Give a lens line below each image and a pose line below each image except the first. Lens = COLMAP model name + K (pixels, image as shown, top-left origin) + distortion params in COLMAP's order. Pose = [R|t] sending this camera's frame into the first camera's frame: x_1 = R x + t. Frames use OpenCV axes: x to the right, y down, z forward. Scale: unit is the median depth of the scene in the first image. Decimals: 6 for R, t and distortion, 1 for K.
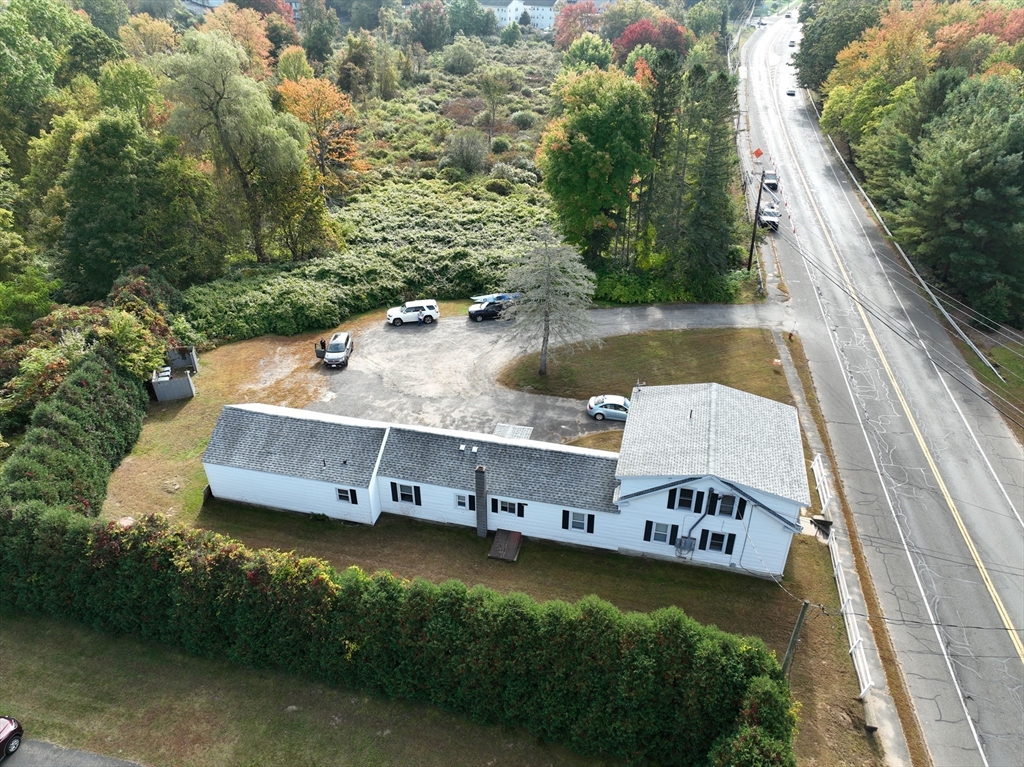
lens RADIAL K [[721.9, 0, 512.0], [0, 721.9, 383.5], [0, 0, 1]] dist [0.007665, -0.000076]
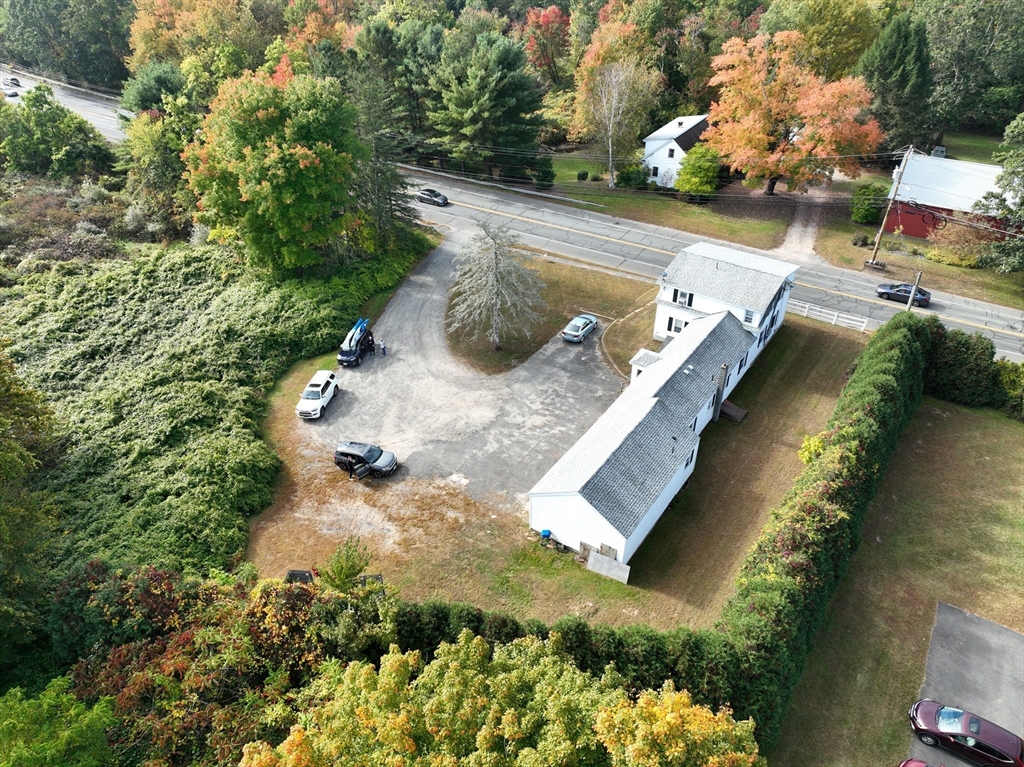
lens RADIAL K [[721.9, 0, 512.0], [0, 721.9, 383.5], [0, 0, 1]] dist [0.007665, -0.000076]
pose [[0.352534, -0.535439, 0.767480, -0.676848], [0.491253, 0.803928, 0.335215, -0.272114], [-0.796486, 0.258852, 0.546448, 0.346828]]
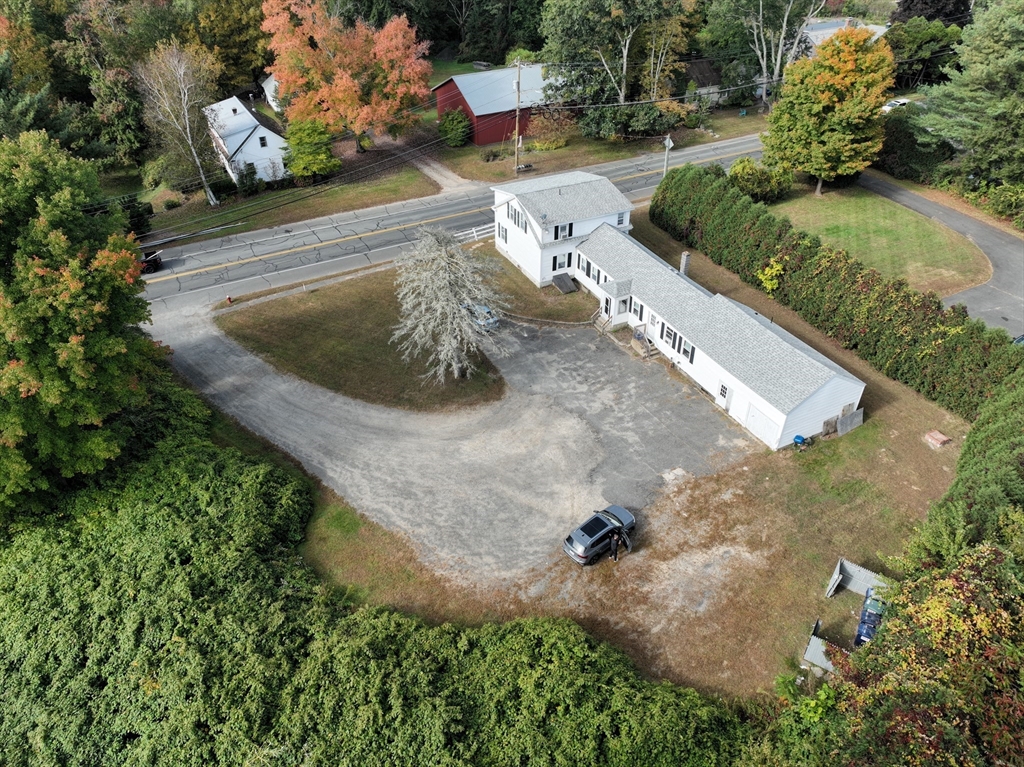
lens RADIAL K [[721.9, 0, 512.0], [0, 721.9, 383.5], [0, 0, 1]] dist [0.007665, -0.000076]
pose [[-0.634704, -0.453468, 0.625714, -0.471239], [0.412442, 0.485951, 0.770547, -0.563108], [-0.653485, 0.747140, -0.121405, 0.904999]]
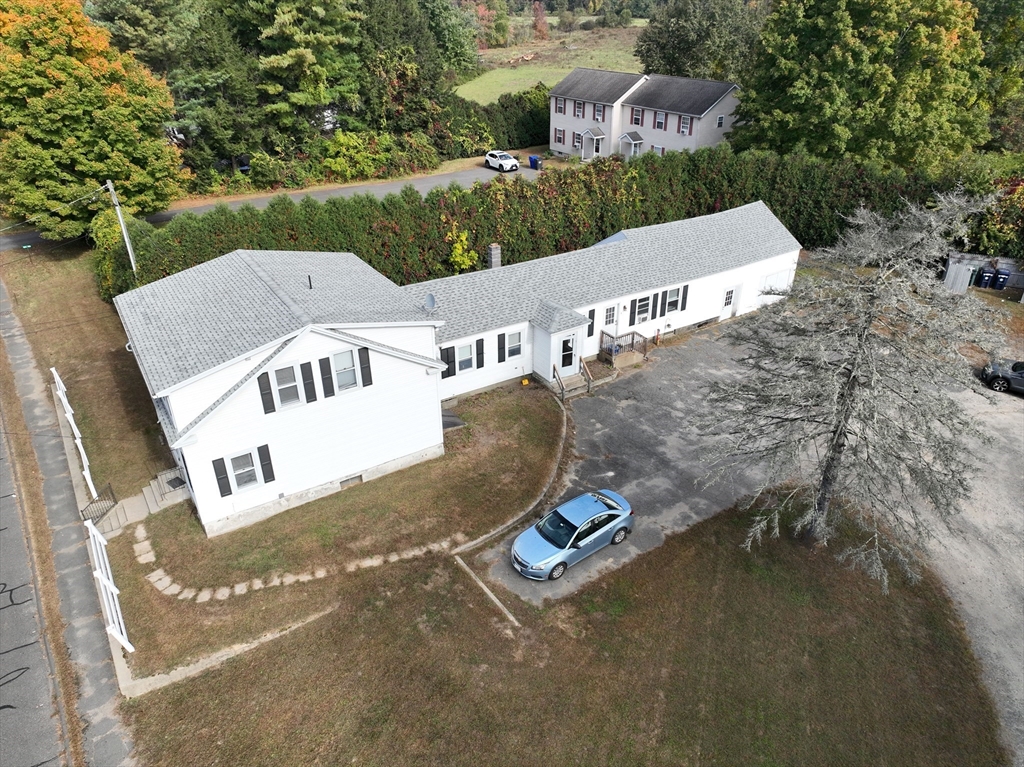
lens RADIAL K [[721.9, 0, 512.0], [0, 721.9, 383.5], [0, 0, 1]] dist [0.007665, -0.000076]
pose [[-0.690984, 0.348588, -0.633268, 0.331709], [-0.375772, 0.575163, 0.726624, -0.259521], [0.617525, 0.740050, -0.266438, 0.791873]]
